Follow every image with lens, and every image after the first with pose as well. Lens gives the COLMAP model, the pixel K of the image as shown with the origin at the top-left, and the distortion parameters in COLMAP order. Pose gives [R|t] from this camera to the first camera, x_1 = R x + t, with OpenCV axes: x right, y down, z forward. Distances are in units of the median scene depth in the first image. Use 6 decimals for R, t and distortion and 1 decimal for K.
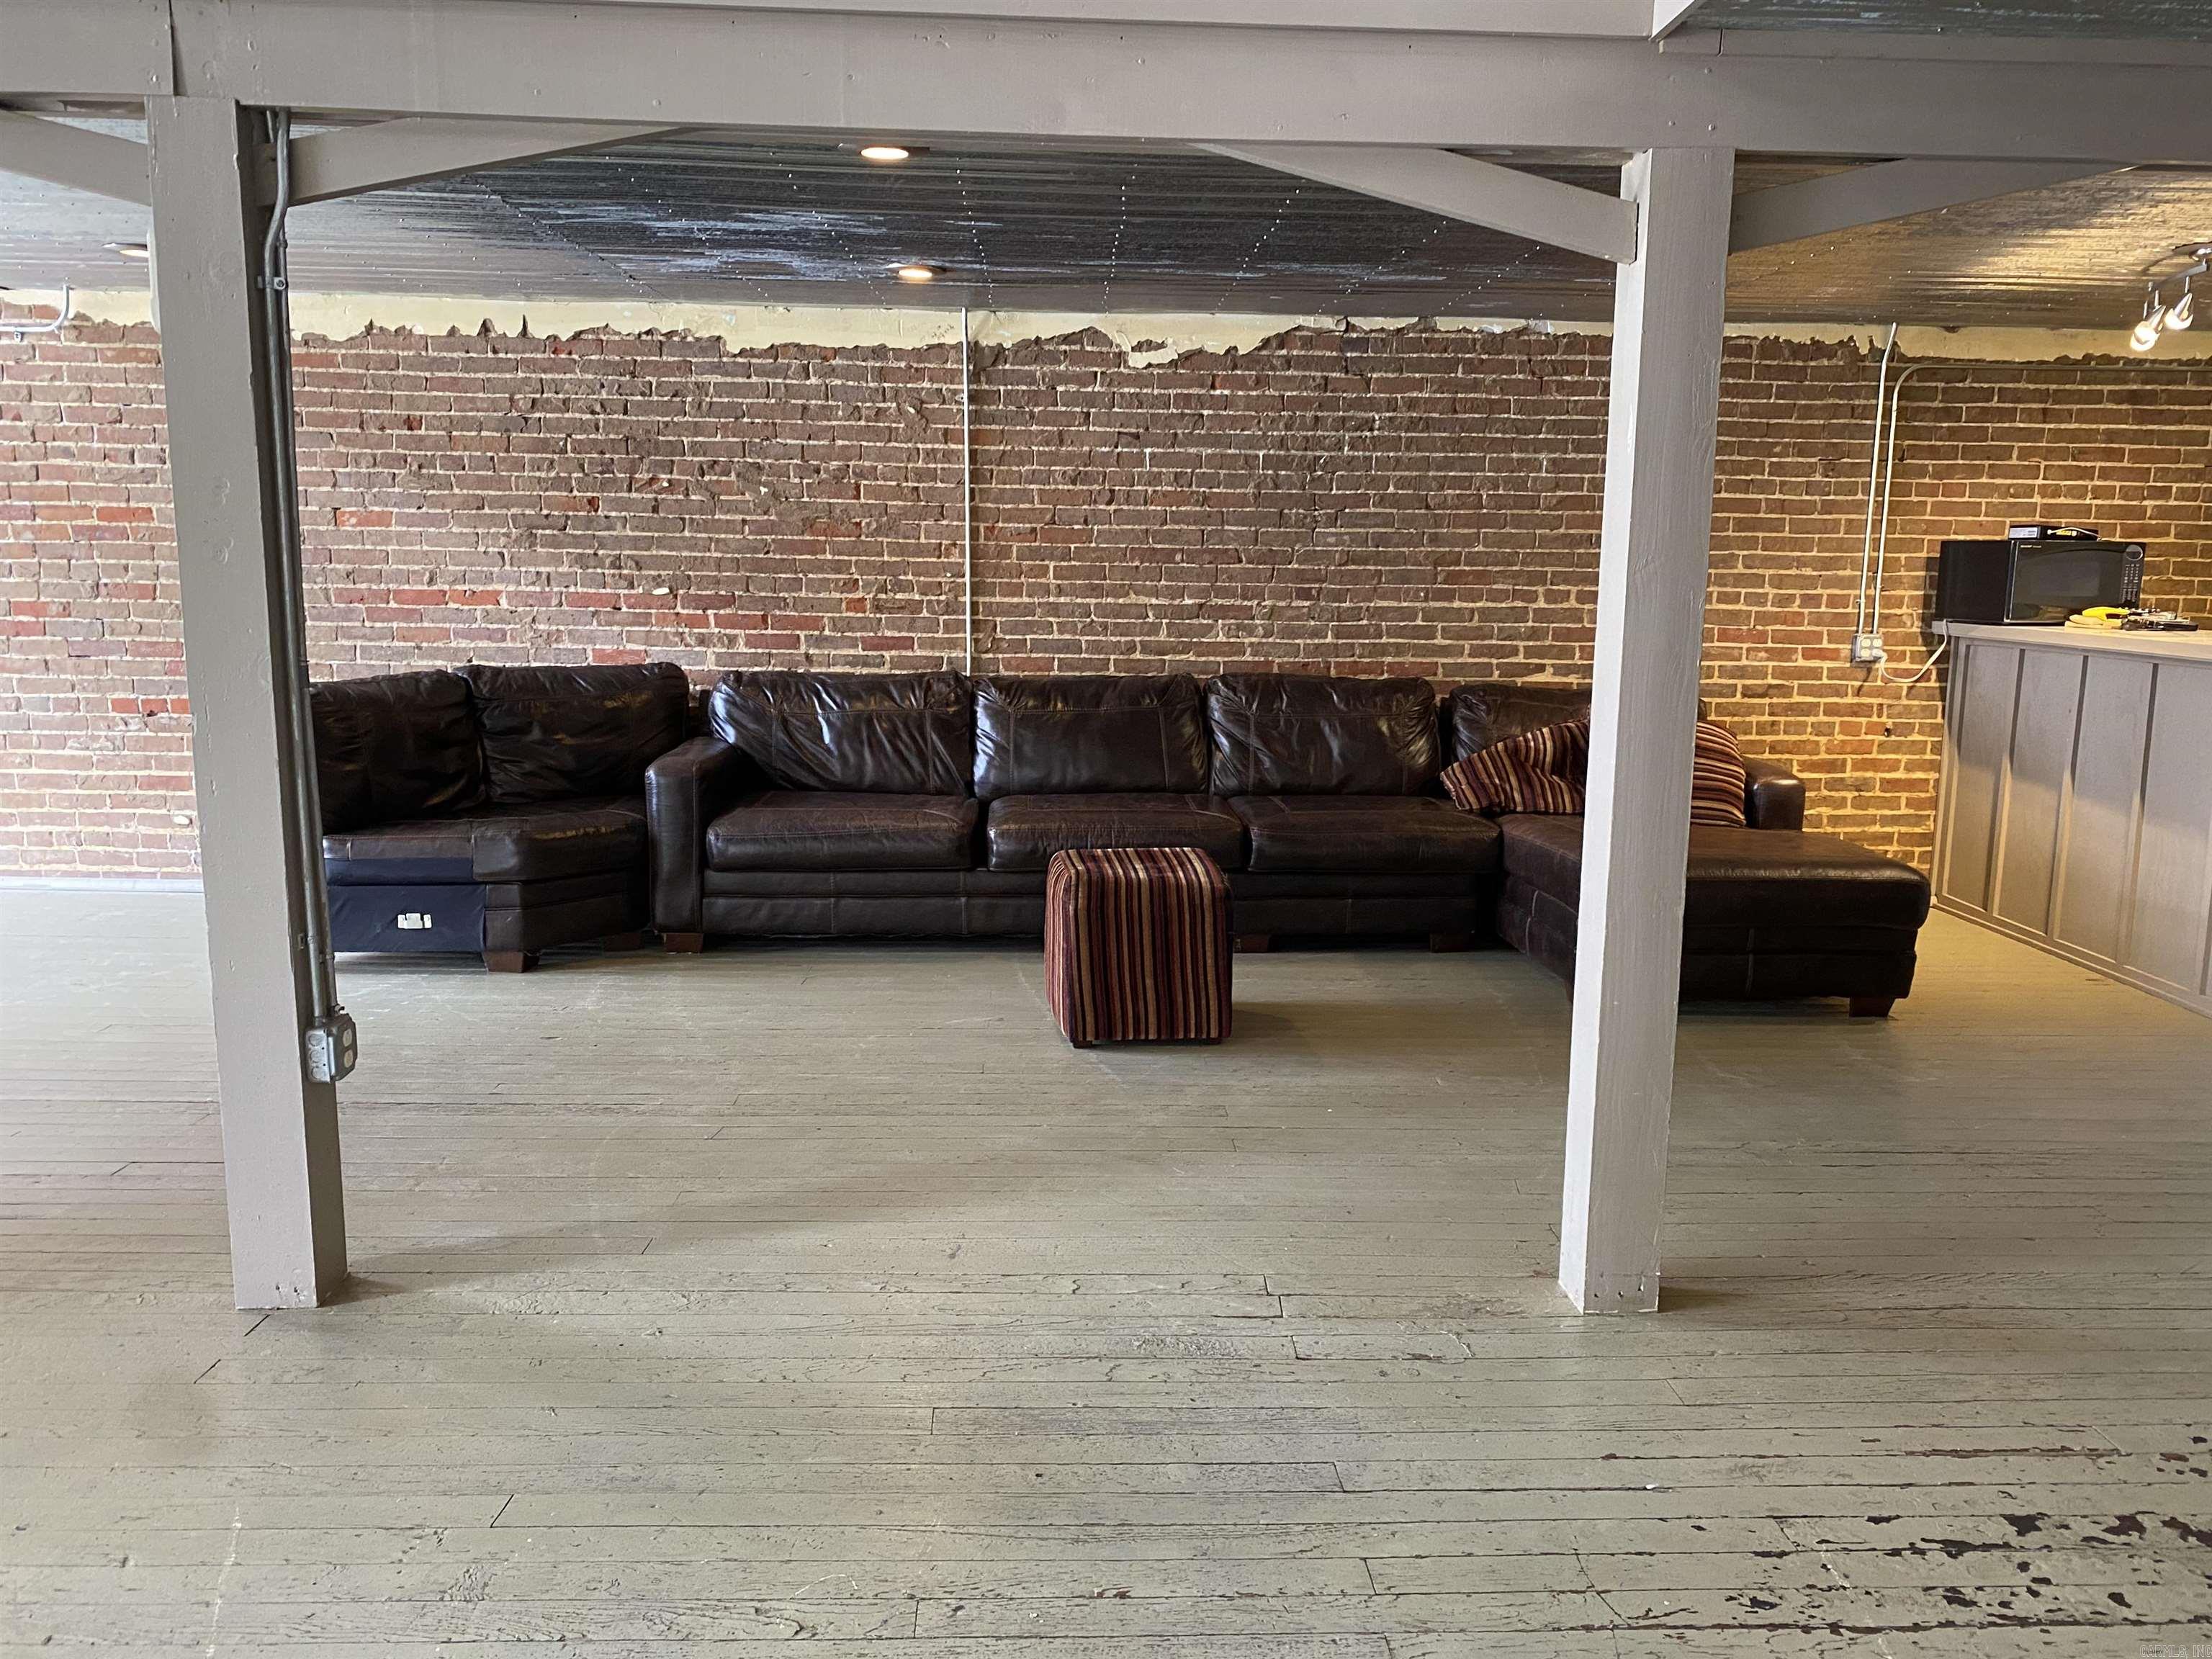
lens RADIAL K [[1691.5, 0, 1107.9], [0, 1691.5, 826.5], [0, 0, 1]] dist [0.020552, -0.015427]
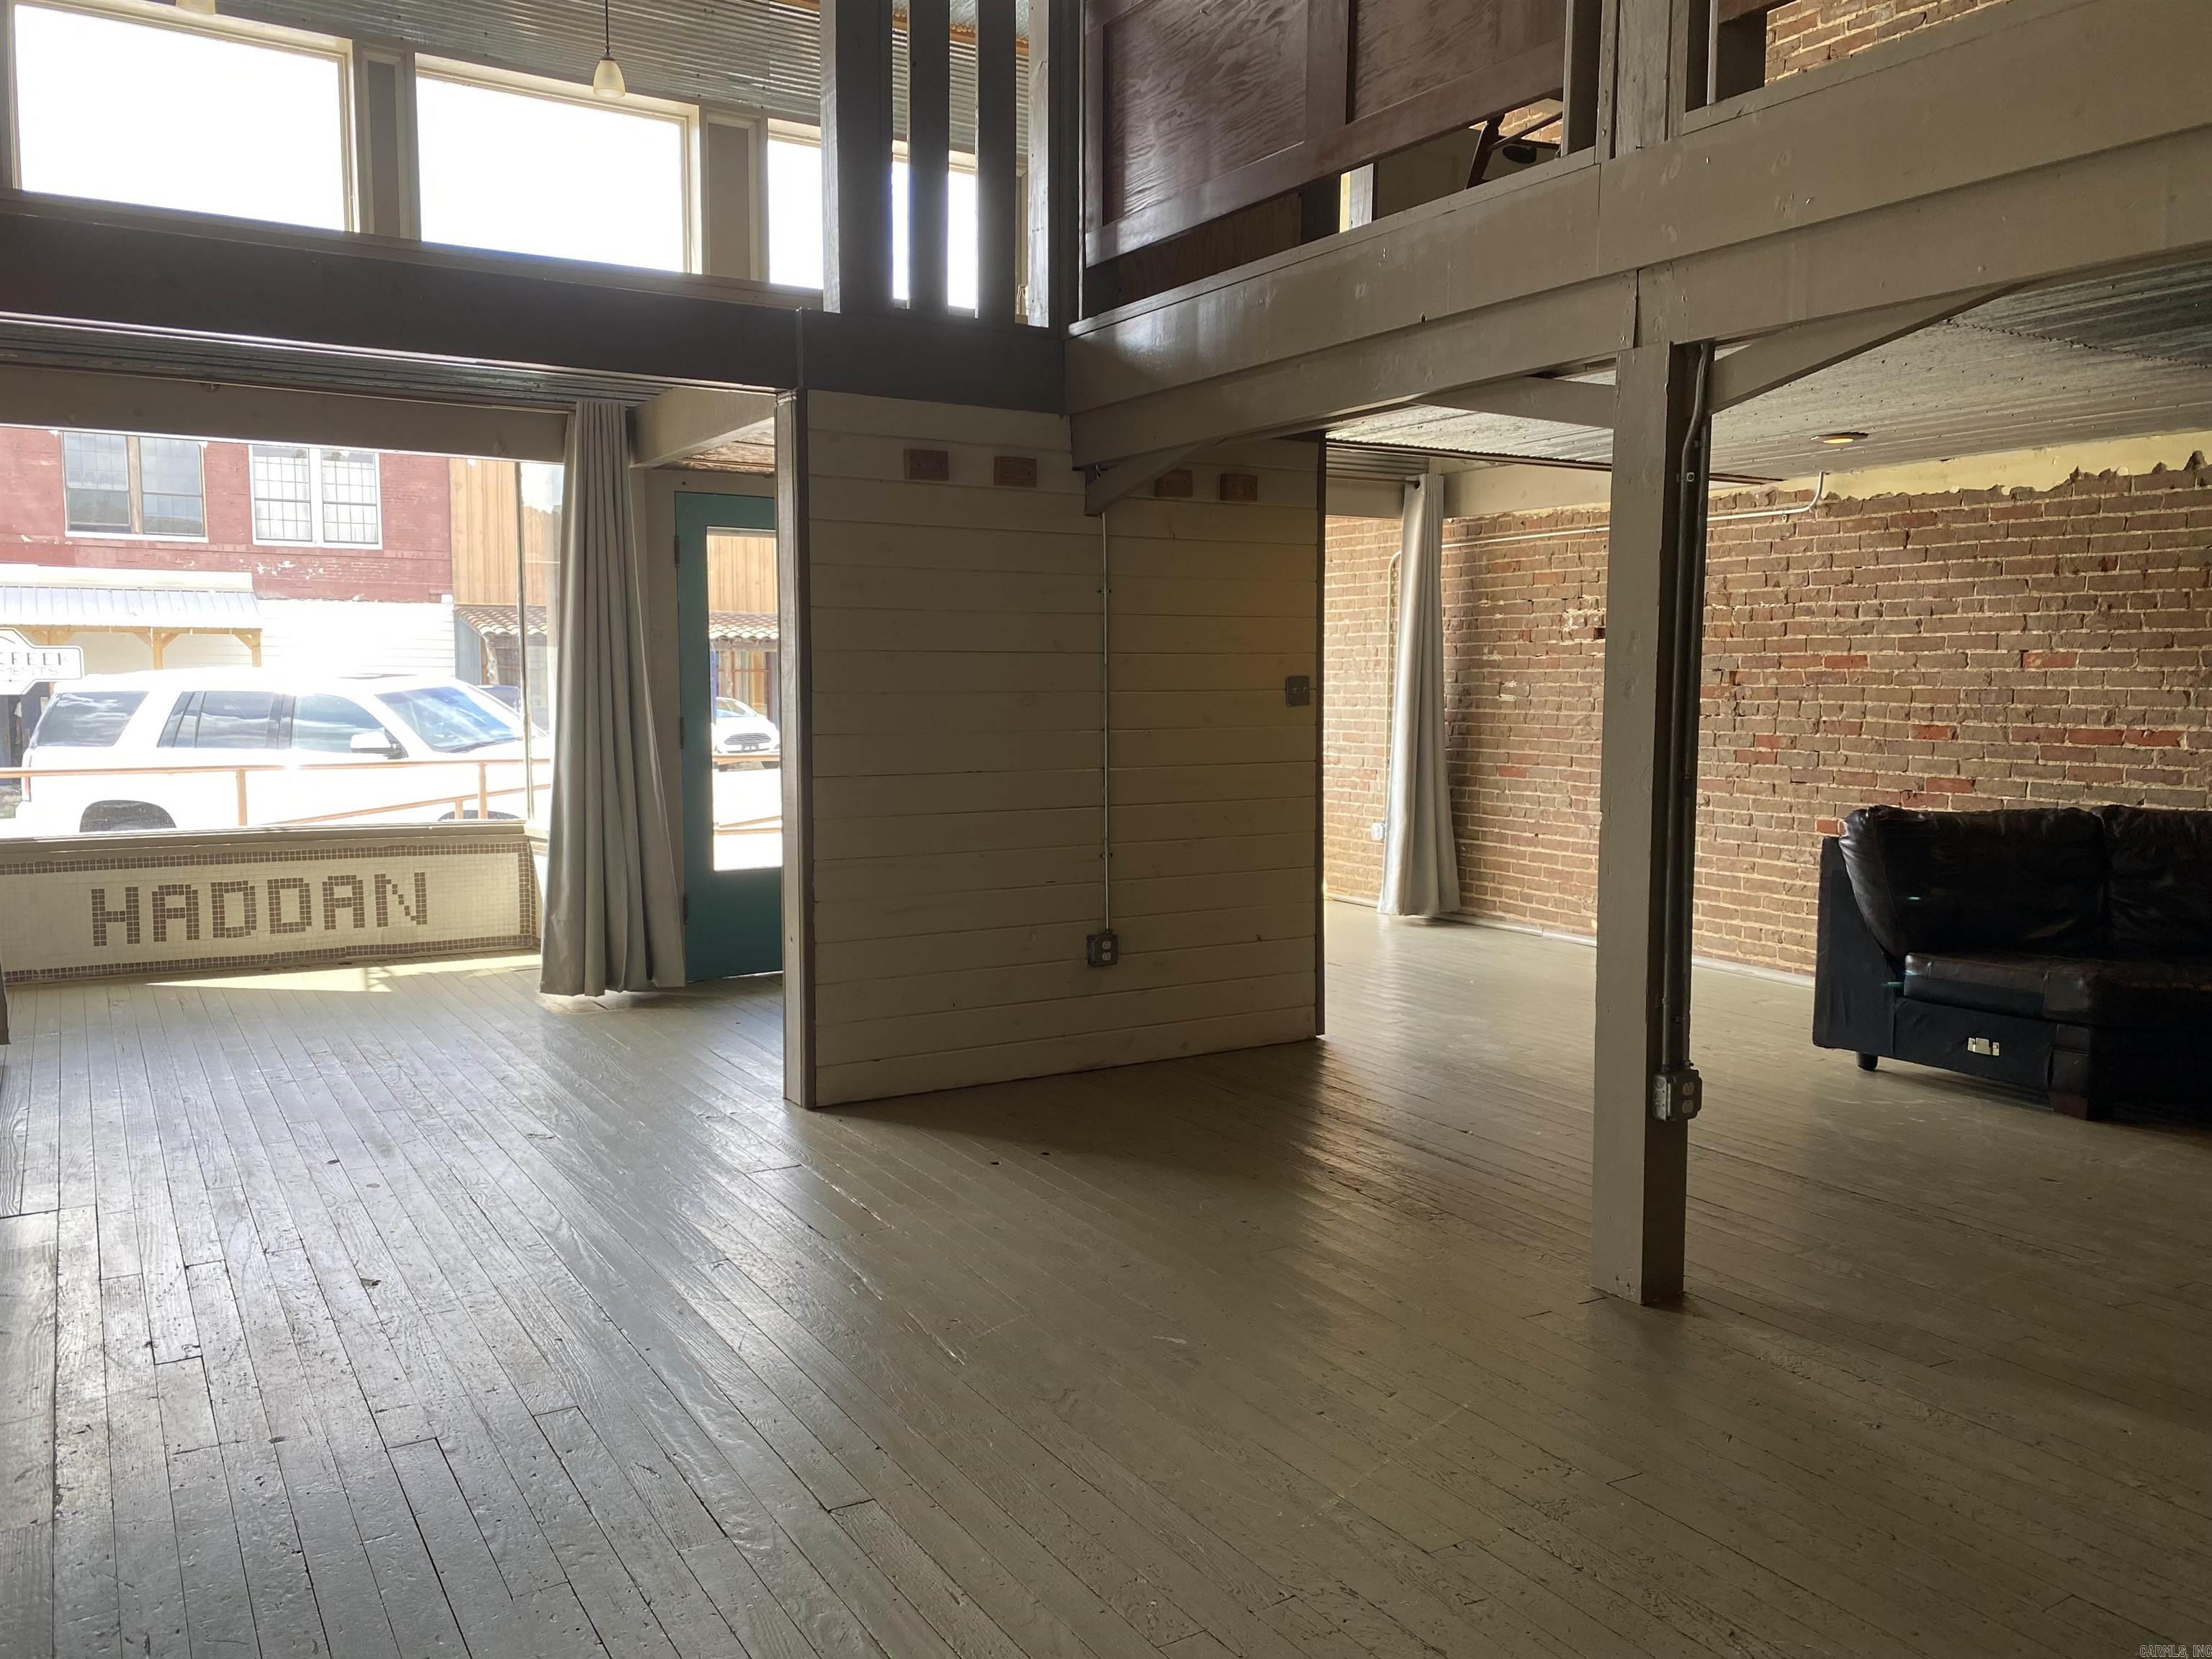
lens RADIAL K [[1685.4, 0, 1106.0], [0, 1685.4, 829.5], [0, 0, 1]] dist [0.033799, -0.024864]
pose [[0.492632, 0.064878, -0.867816, 0.179582], [-0.137039, 0.990559, -0.003739, 0.001799], [0.859380, 0.120766, 0.496871, 0.014325]]
